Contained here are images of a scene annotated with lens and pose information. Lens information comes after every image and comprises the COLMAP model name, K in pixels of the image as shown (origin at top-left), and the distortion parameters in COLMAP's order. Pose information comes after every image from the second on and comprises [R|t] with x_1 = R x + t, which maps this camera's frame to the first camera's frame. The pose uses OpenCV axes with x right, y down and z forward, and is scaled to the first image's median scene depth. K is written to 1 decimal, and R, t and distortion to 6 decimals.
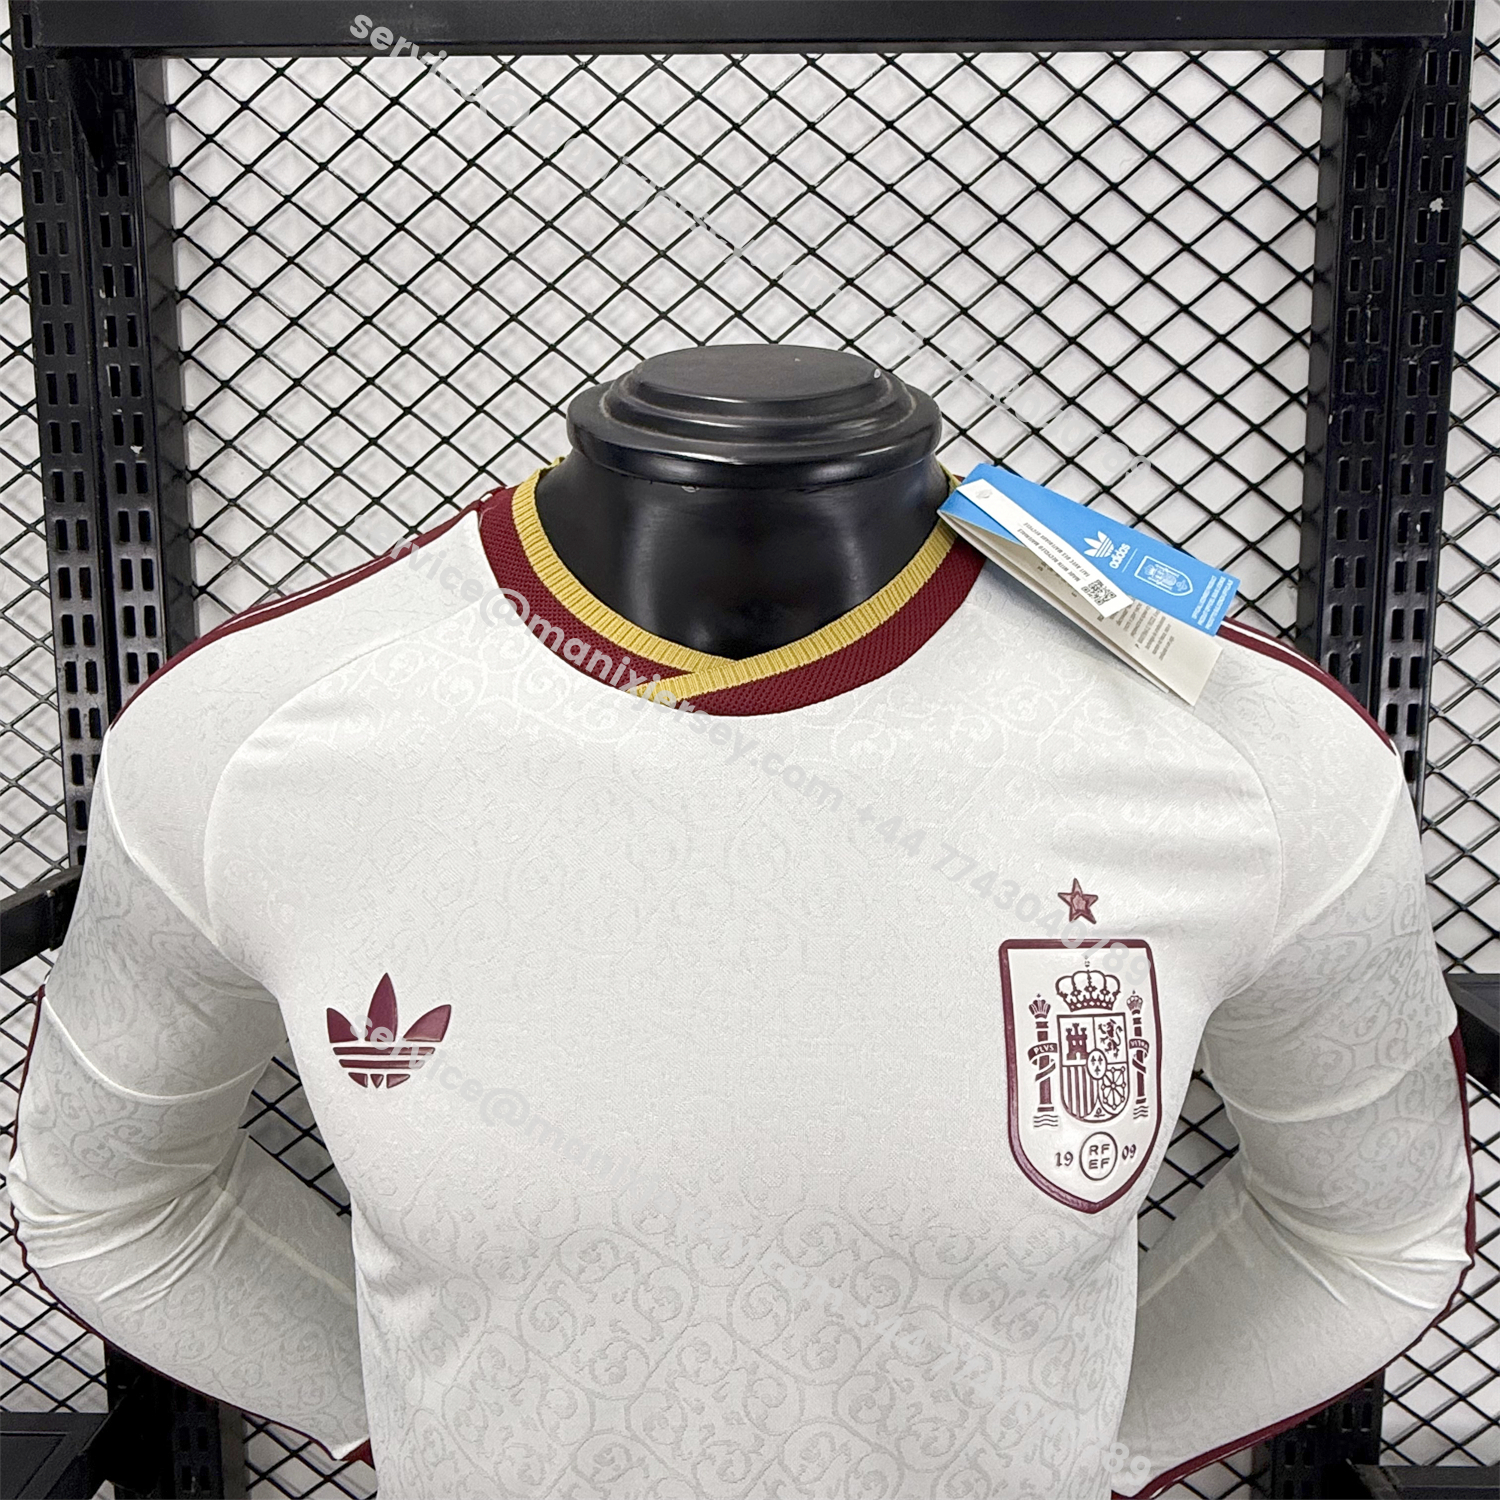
lens RADIAL K [[1215.7, 0, 752.6], [0, 1215.7, 706.2], [0, 0, 1]] dist [-0.002772, 0.002597]
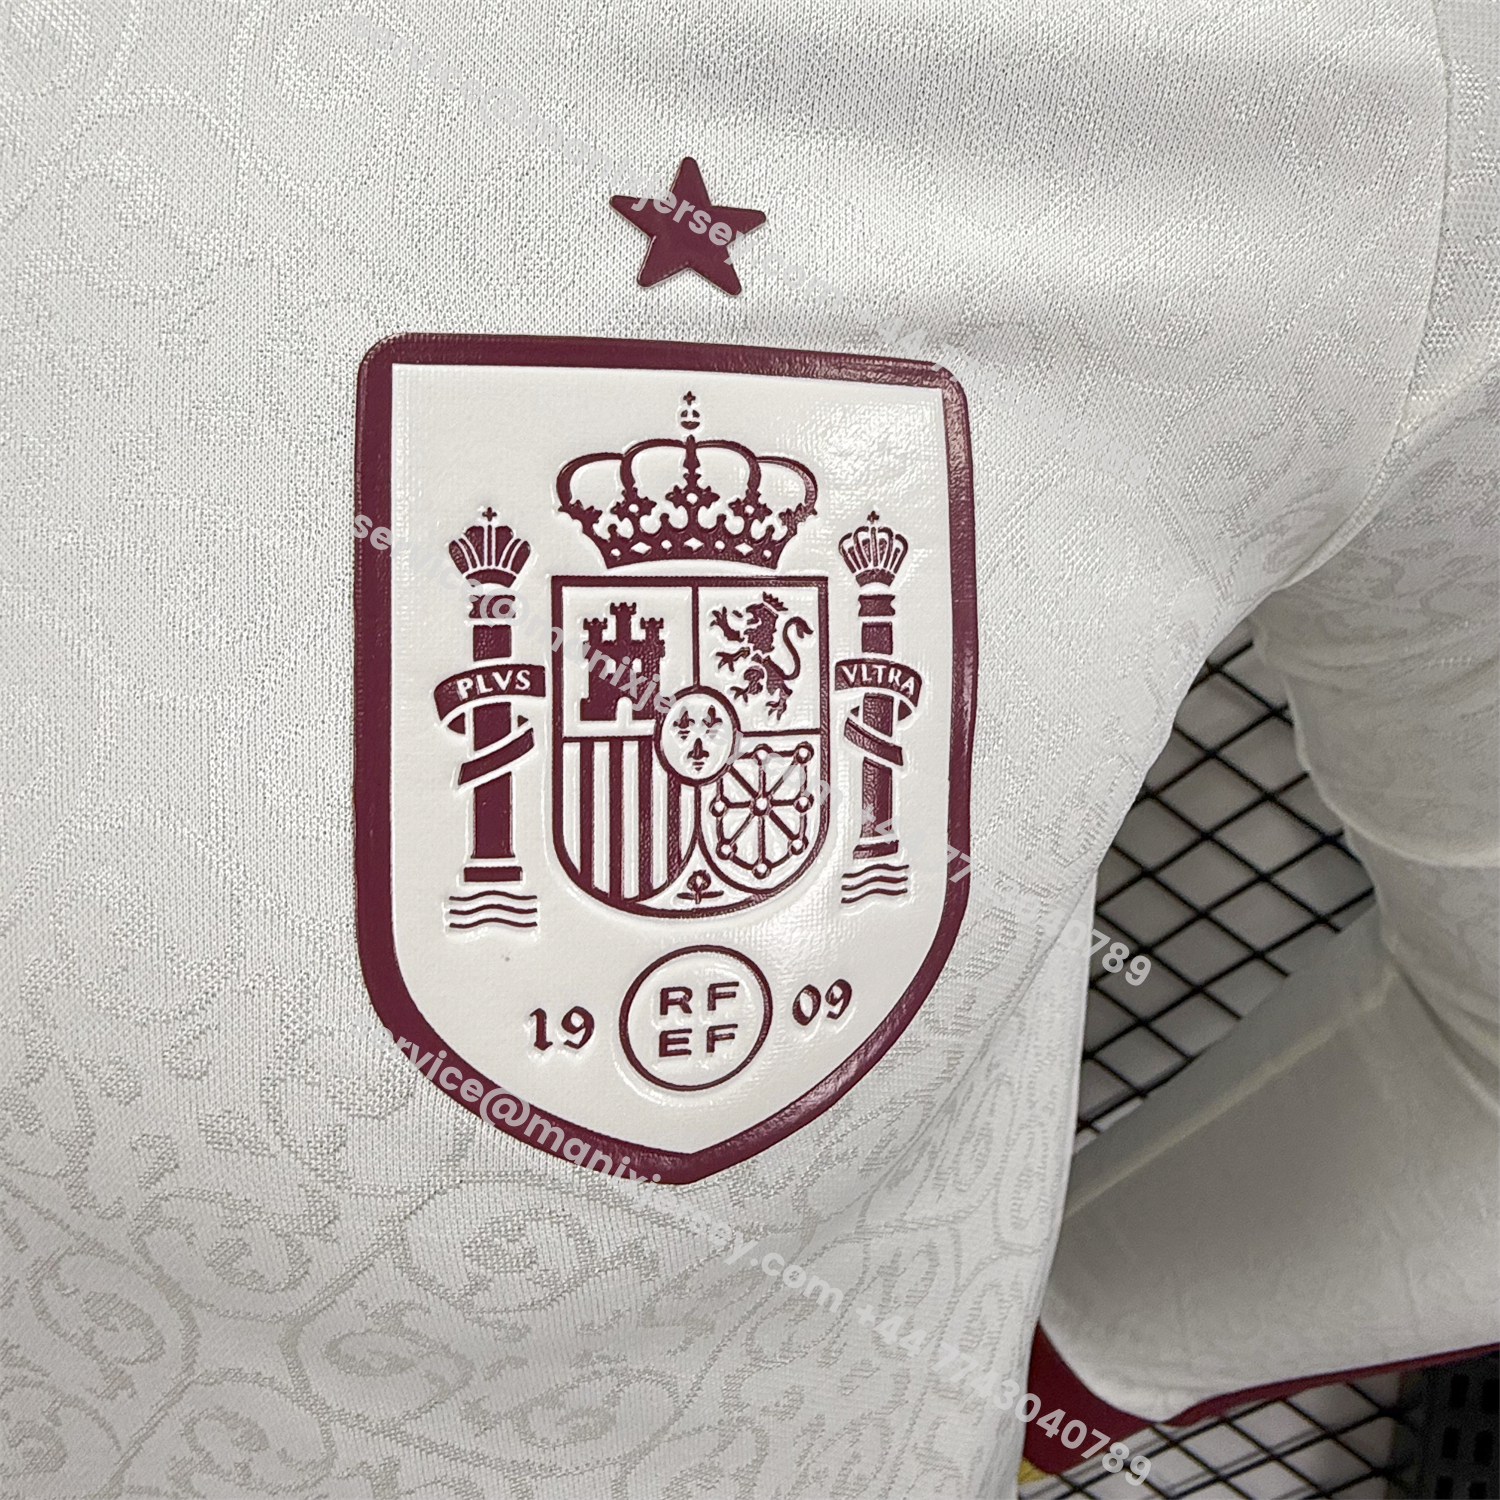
lens RADIAL K [[1213.3, 0, 746.1], [0, 1213.3, 599.1], [0, 0, 1]] dist [-0.000422, 0.000903]
pose [[0.982542, -0.002706, -0.186022, 0.347808], [0.036082, 0.983680, 0.176271, 0.204579], [0.182510, -0.179906, 0.966604, 0.703189]]
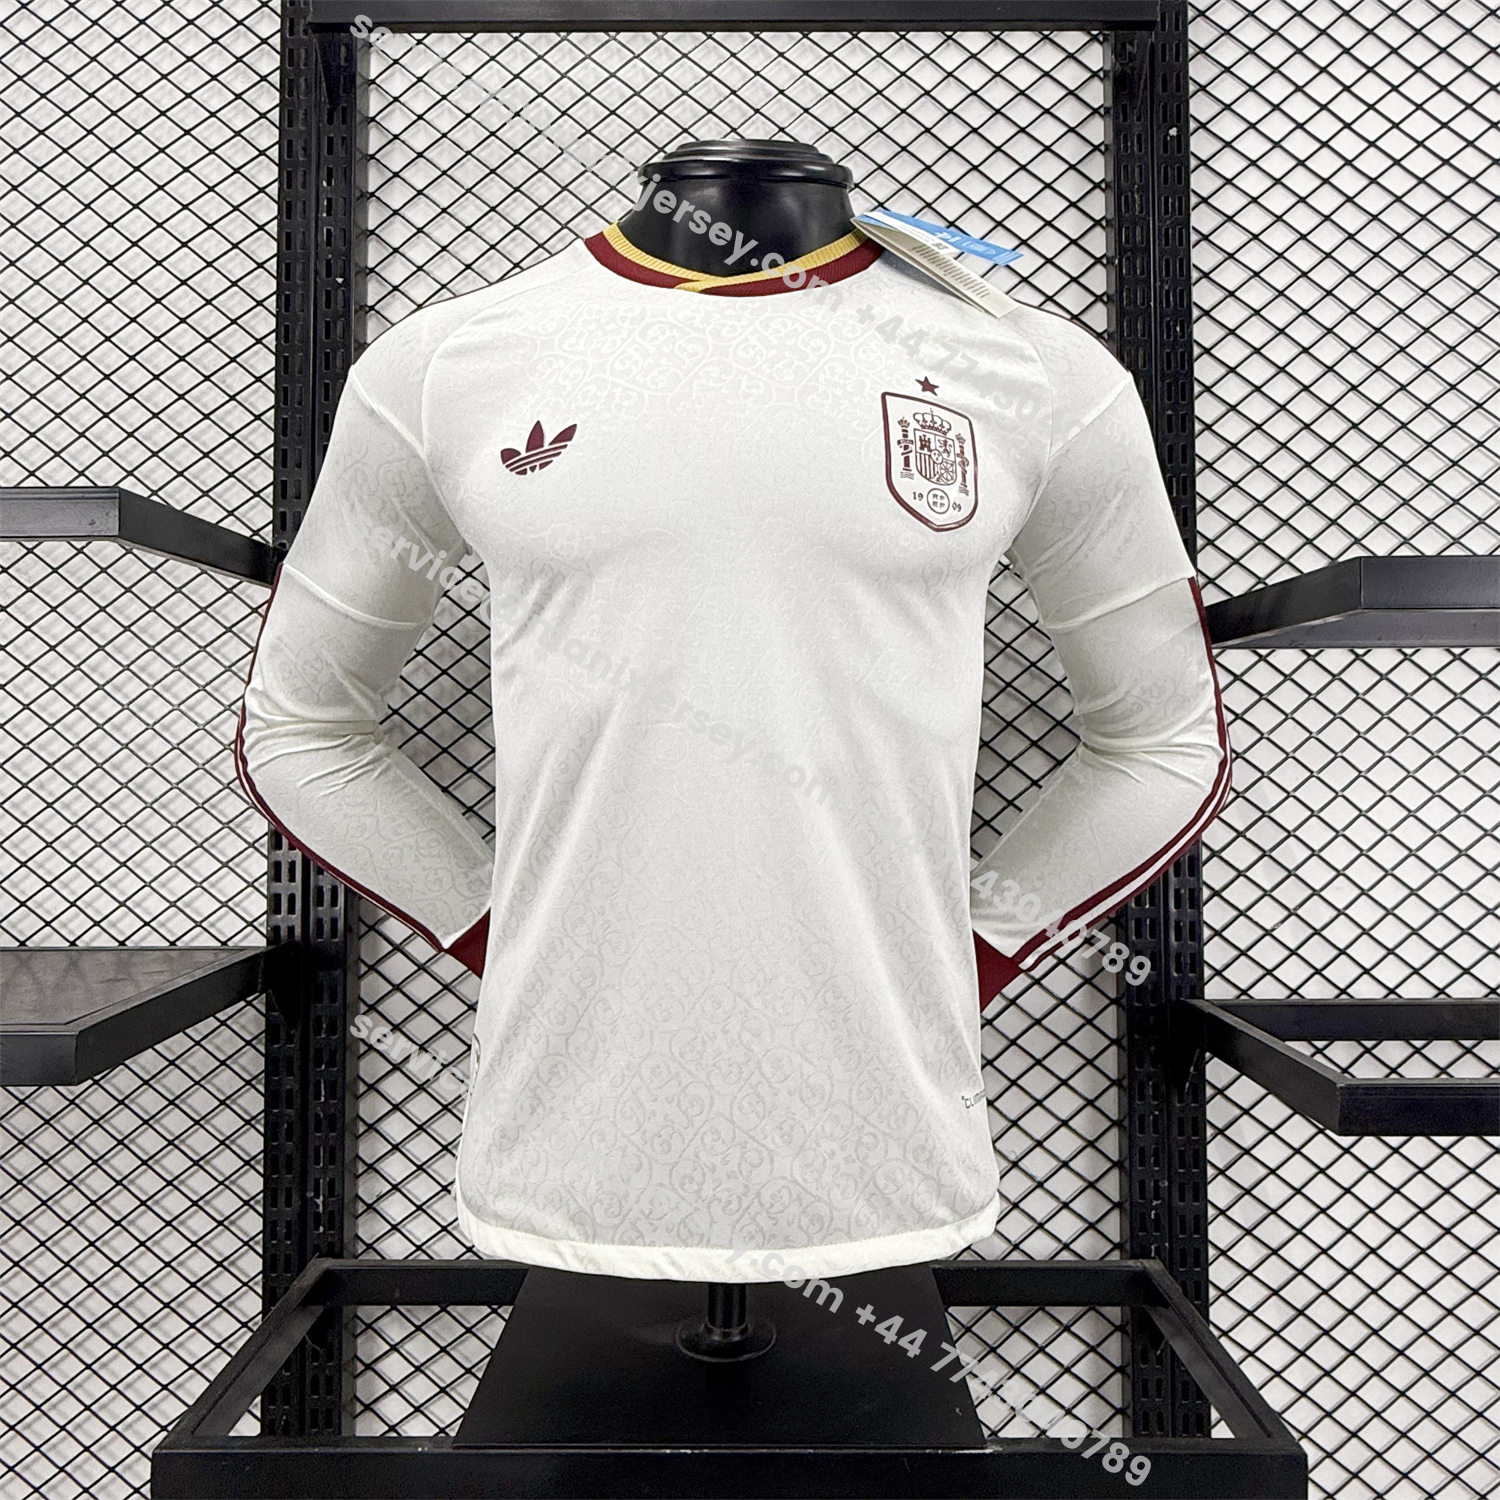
lens RADIAL K [[1215.7, 0, 752.6], [0, 1215.7, 706.2], [0, 0, 1]] dist [-0.002772, 0.002597]
pose [[0.999935, 0.002024, 0.011259, -0.008214], [-0.000119, 0.985999, -0.166751, 0.945159], [-0.011439, 0.166739, 0.985935, -0.696404]]
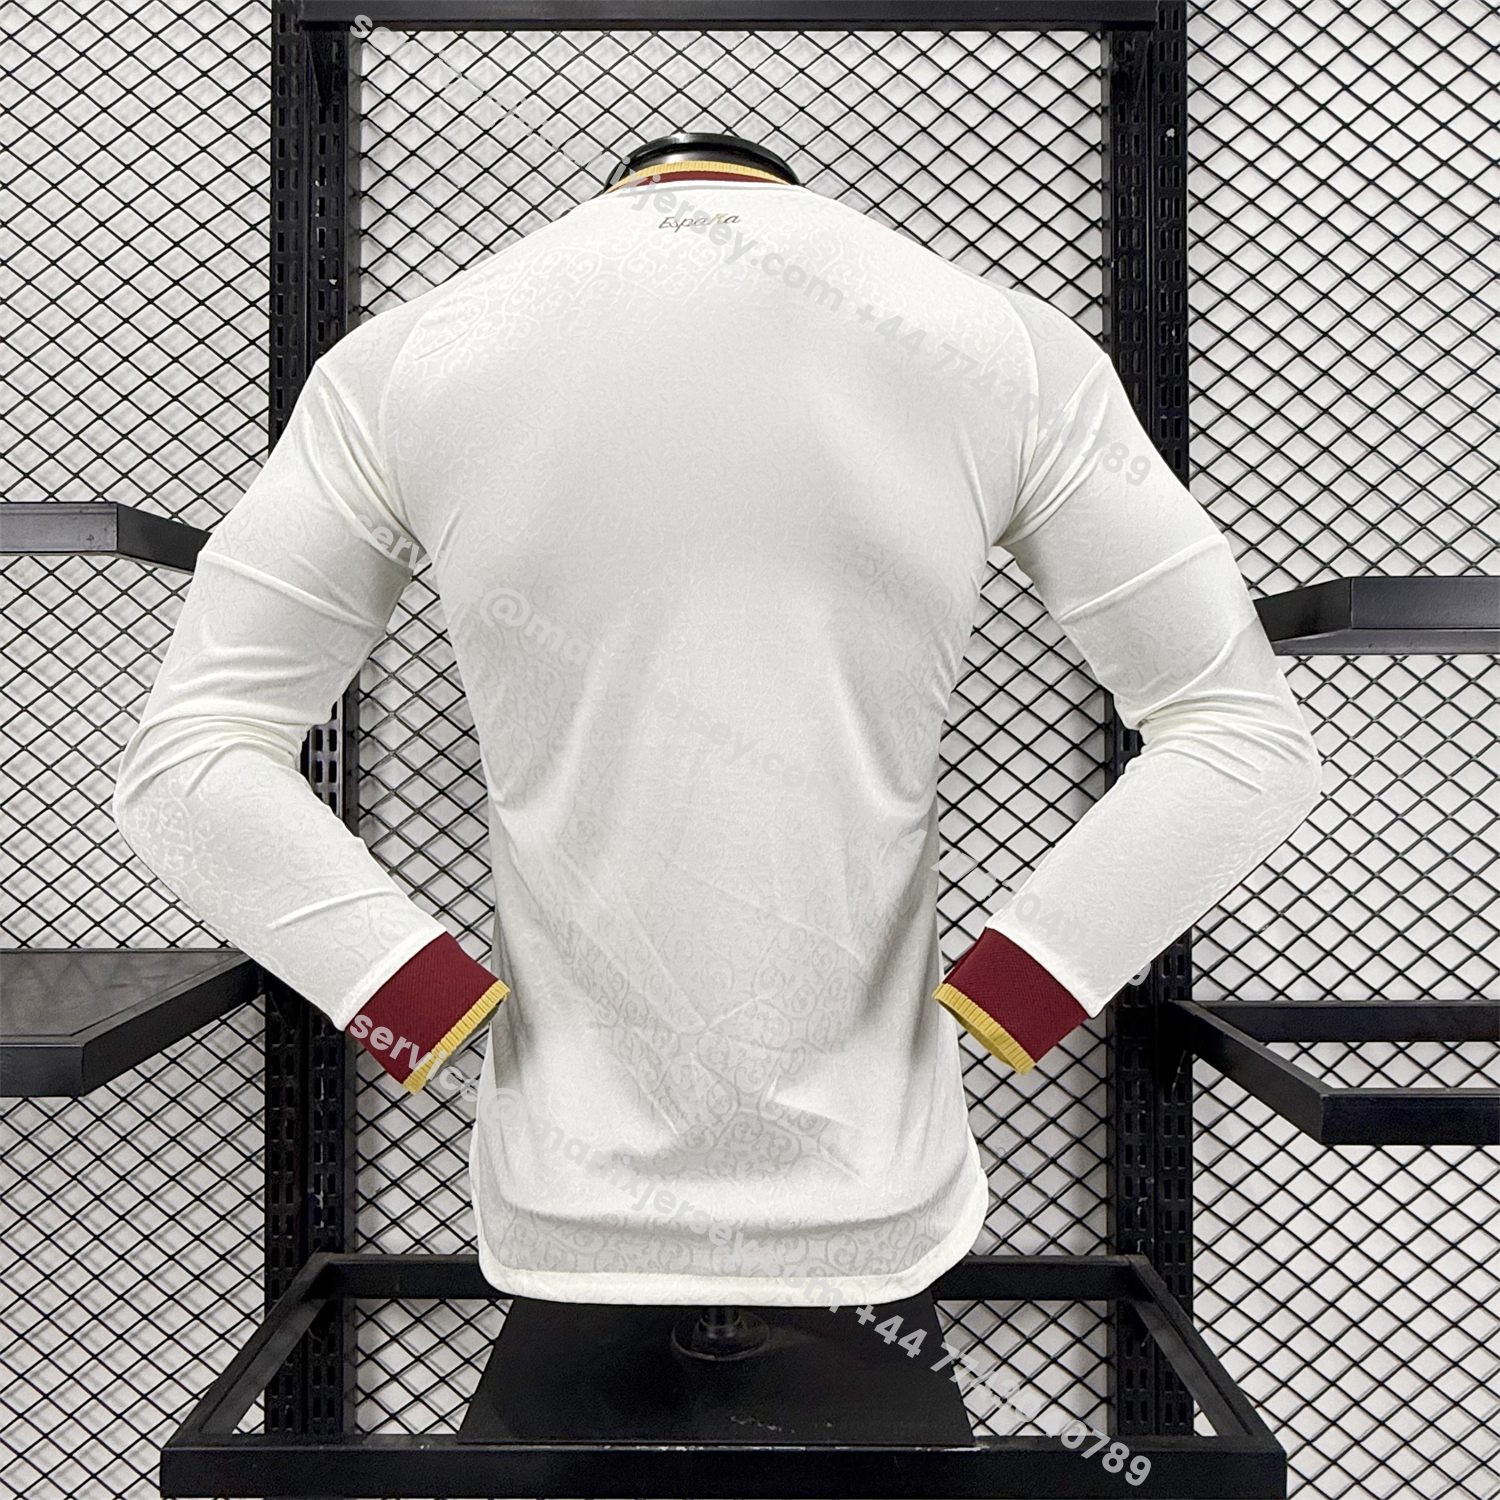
lens RADIAL K [[1206.8, 0, 748.8], [0, 1206.8, 702.2], [0, 0, 1]] dist [-0.001850, 0.002056]
pose [[0.999910, 0.003328, 0.013035, -0.008559], [-0.001470, 0.990148, -0.140015, 0.861398], [-0.013373, 0.139983, 0.990064, -0.707298]]
